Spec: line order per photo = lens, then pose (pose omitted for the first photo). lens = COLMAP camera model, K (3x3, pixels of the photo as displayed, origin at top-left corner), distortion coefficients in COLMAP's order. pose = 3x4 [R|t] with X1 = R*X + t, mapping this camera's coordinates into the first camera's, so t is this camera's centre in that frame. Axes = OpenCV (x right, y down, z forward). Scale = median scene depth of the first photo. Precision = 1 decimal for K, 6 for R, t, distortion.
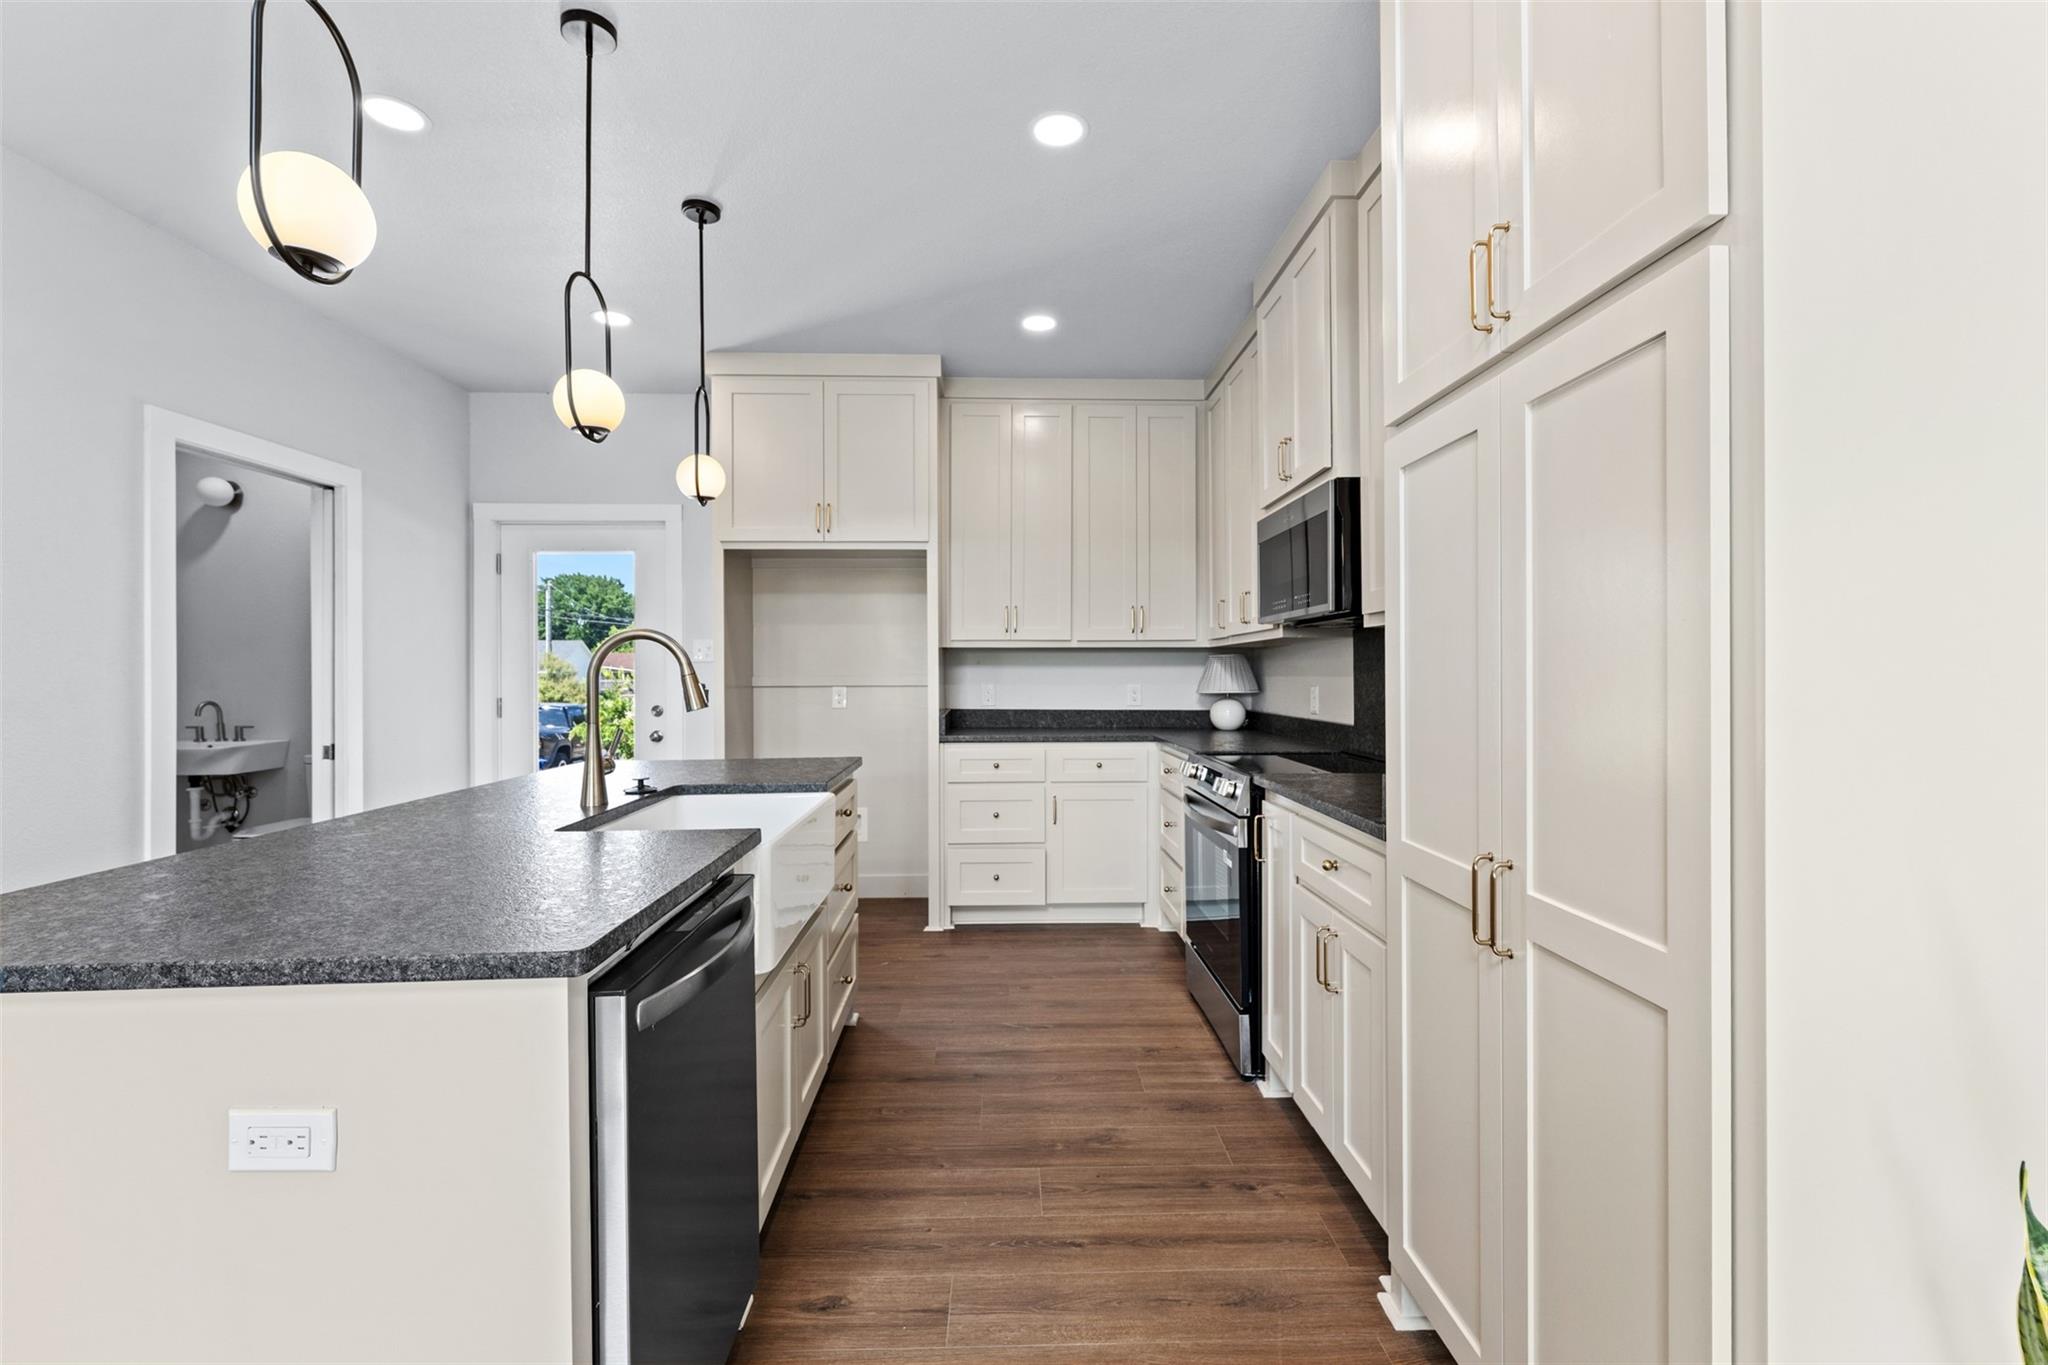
lens RADIAL K [[885.9, 0, 1034.0], [0, 885.9, 674.8], [0, 0, 1]] dist [0.000739, 0.000024]
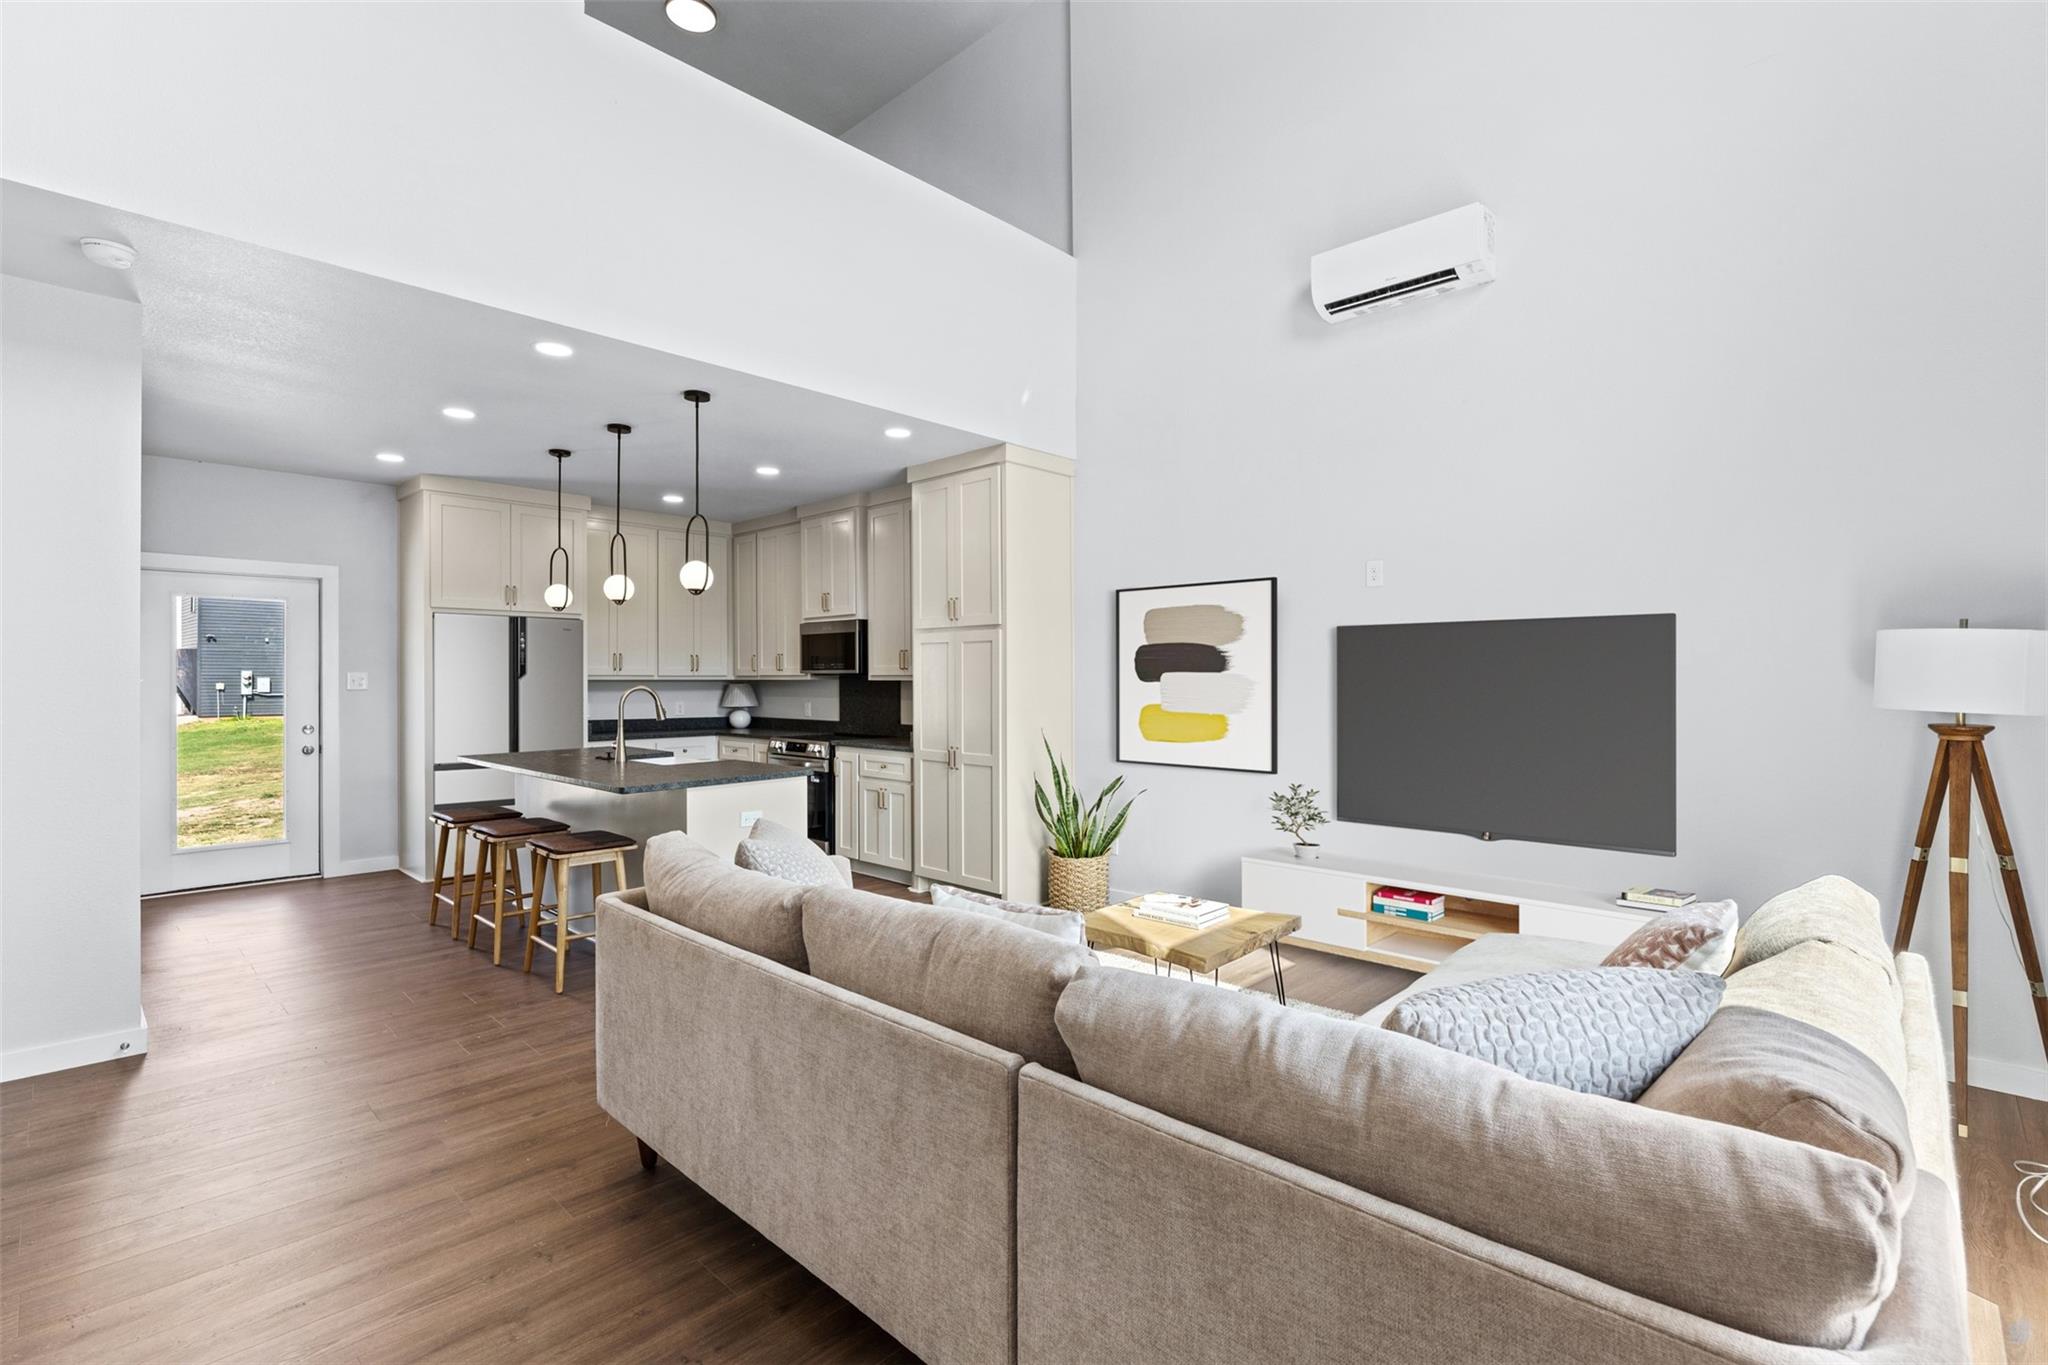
lens RADIAL K [[934.6, 0, 1024.0], [0, 934.6, 682.5], [0, 0, 1]] dist [0.001104, -0.000081]
pose [[0.714671, -0.000889, 0.699460, -0.718170], [-0.000838, 0.999997, 0.002127, -0.032978], [-0.699460, -0.002107, 0.714669, -0.735902]]
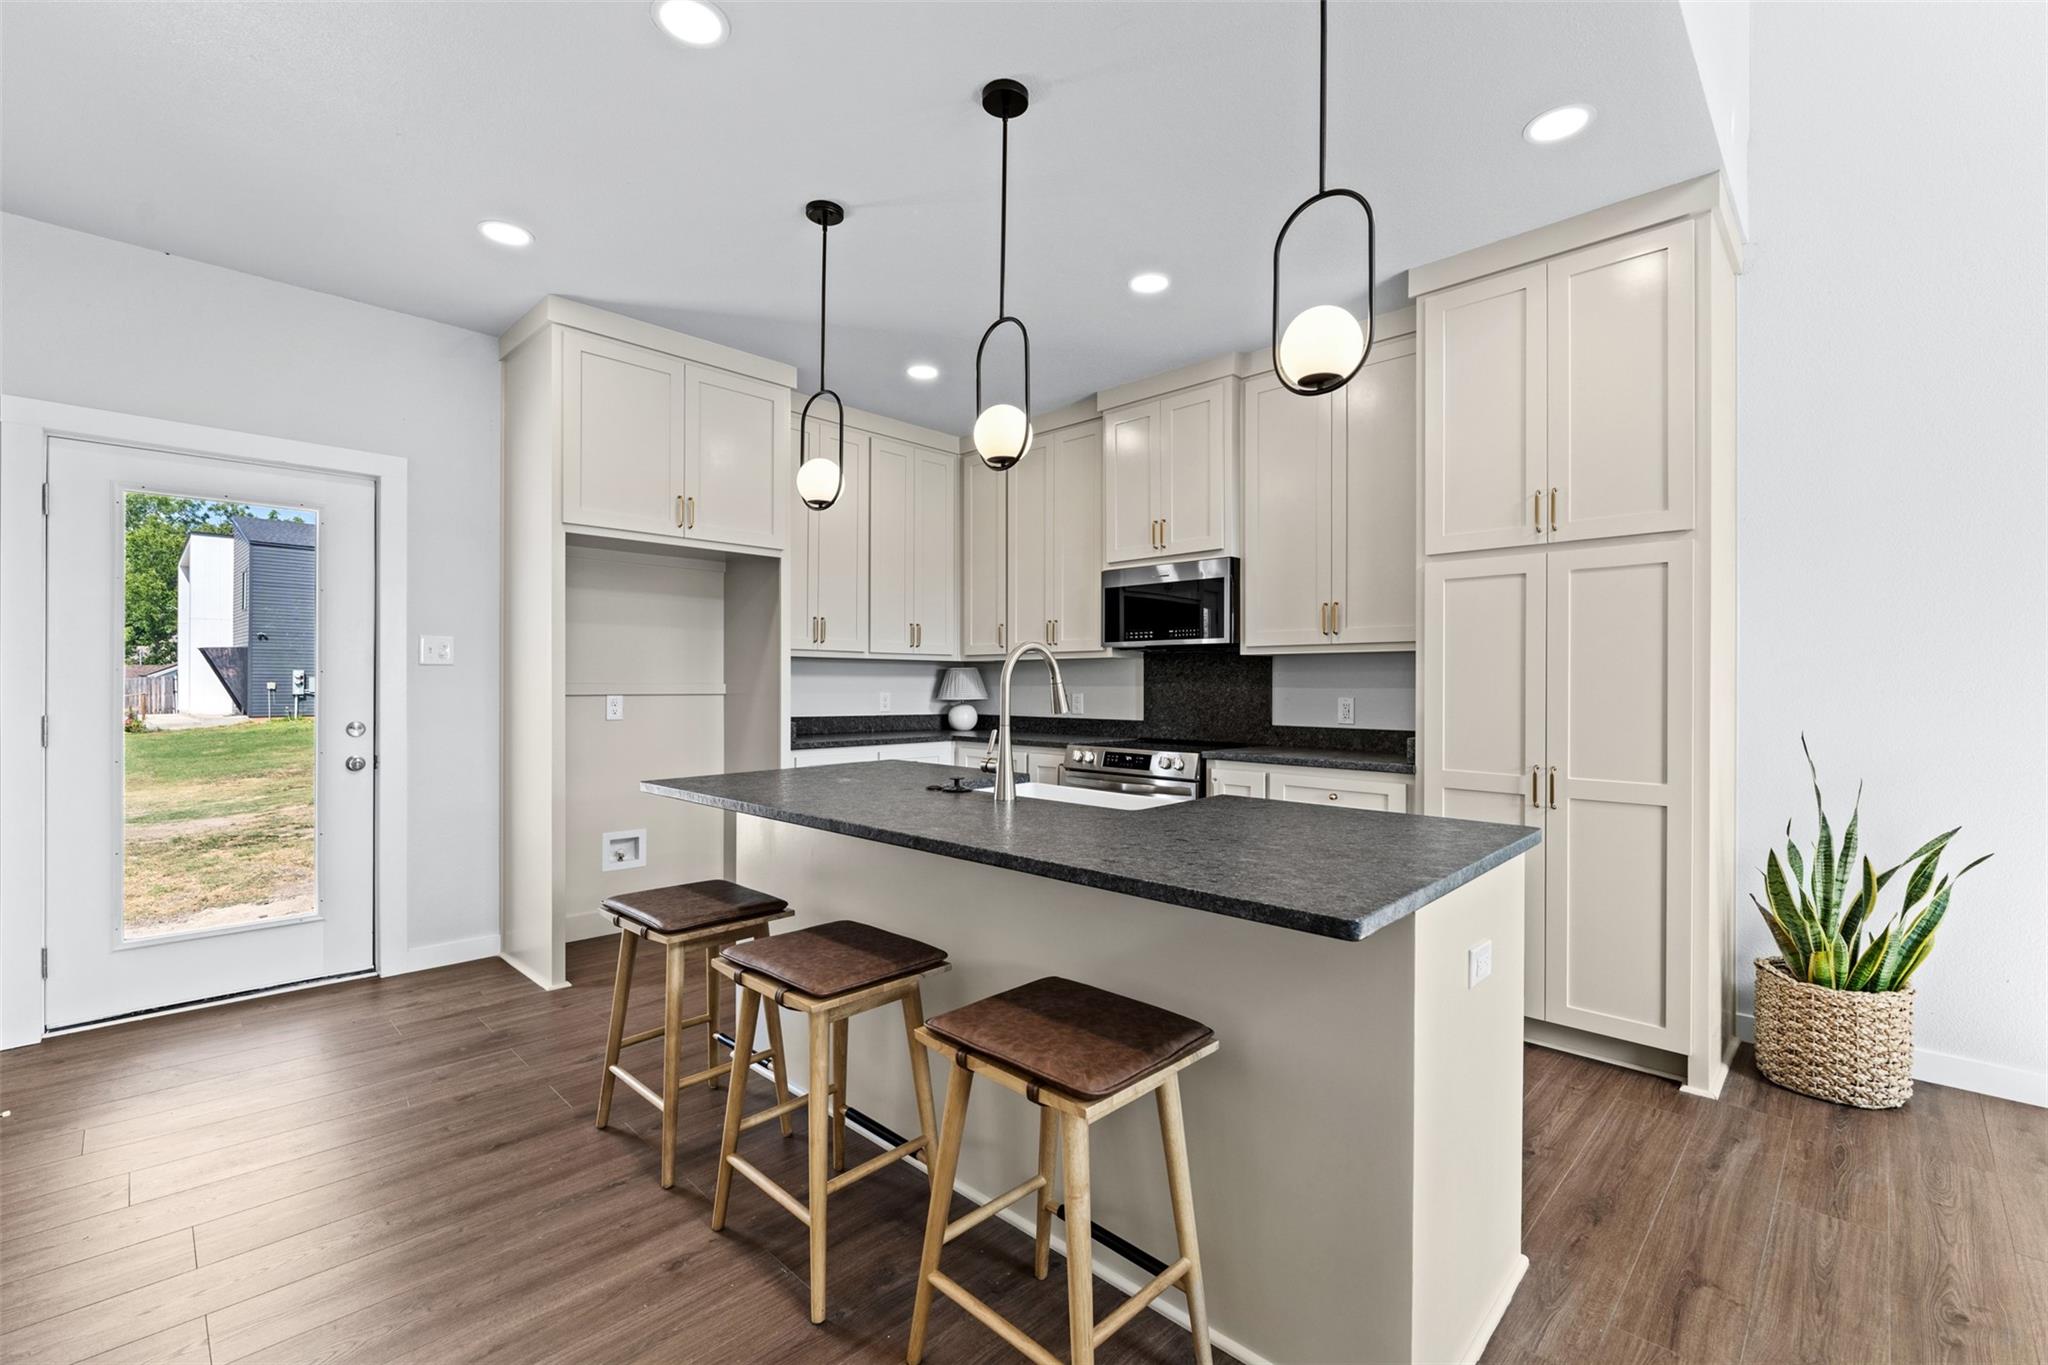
lens RADIAL K [[877.0, 0, 1022.3], [0, 877.0, 687.0], [0, 0, 1]] dist [-0.000058, -0.000201]
pose [[0.719938, 0.003006, 0.694032, -0.612272], [-0.004100, 0.999992, -0.000079, 0.003607], [-0.694026, -0.002789, 0.719944, 0.096266]]
